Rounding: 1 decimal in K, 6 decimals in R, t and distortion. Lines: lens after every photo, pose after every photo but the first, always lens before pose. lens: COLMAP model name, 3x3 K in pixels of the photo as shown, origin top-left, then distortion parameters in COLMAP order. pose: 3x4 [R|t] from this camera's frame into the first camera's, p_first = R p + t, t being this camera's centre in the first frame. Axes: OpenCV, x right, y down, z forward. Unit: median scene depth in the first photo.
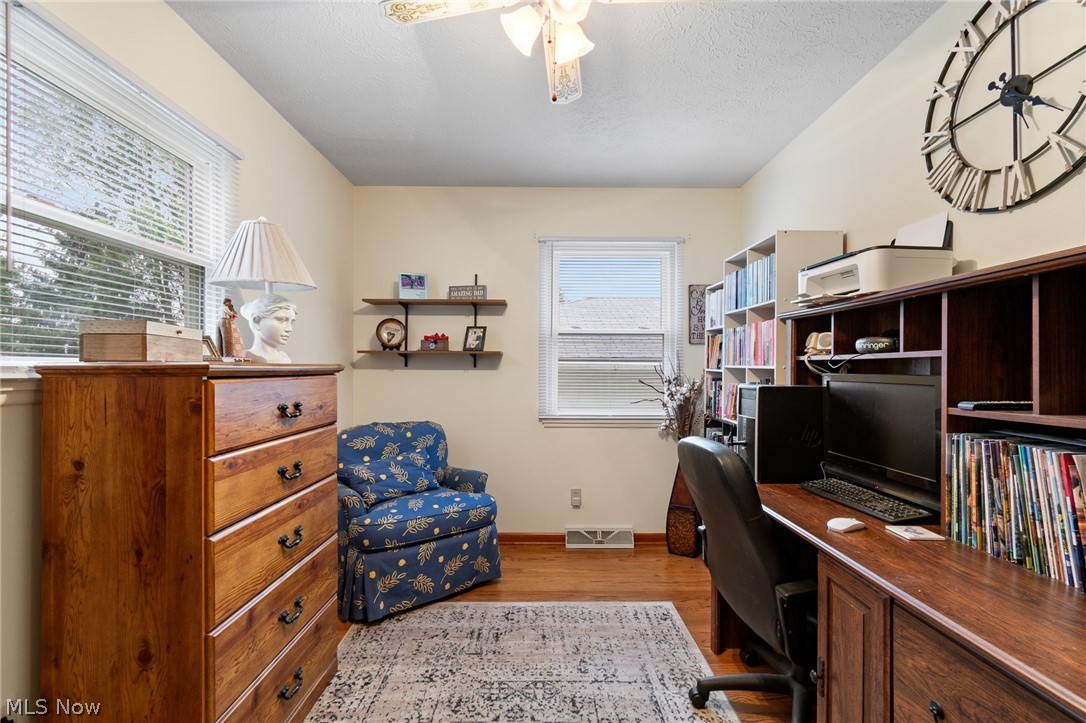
lens RADIAL K [[488.8, 0, 544.5], [0, 488.8, 367.7], [0, 0, 1]] dist [-0.000900, -0.000134]
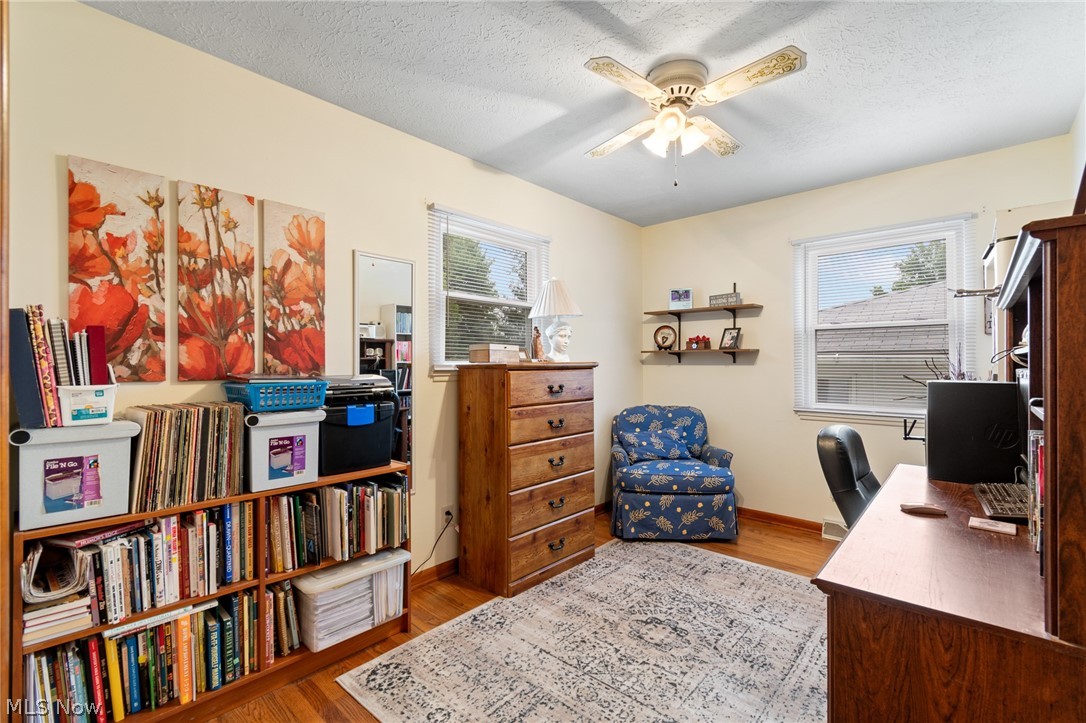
lens RADIAL K [[488.8, 0, 538.8], [0, 488.8, 362.3], [0, 0, 1]] dist [-0.000900, -0.000134]
pose [[0.724527, -0.006757, -0.689213, 0.437859], [0.006126, 0.999976, -0.003363, -0.002340], [0.689219, -0.001786, 0.724551, -0.217558]]
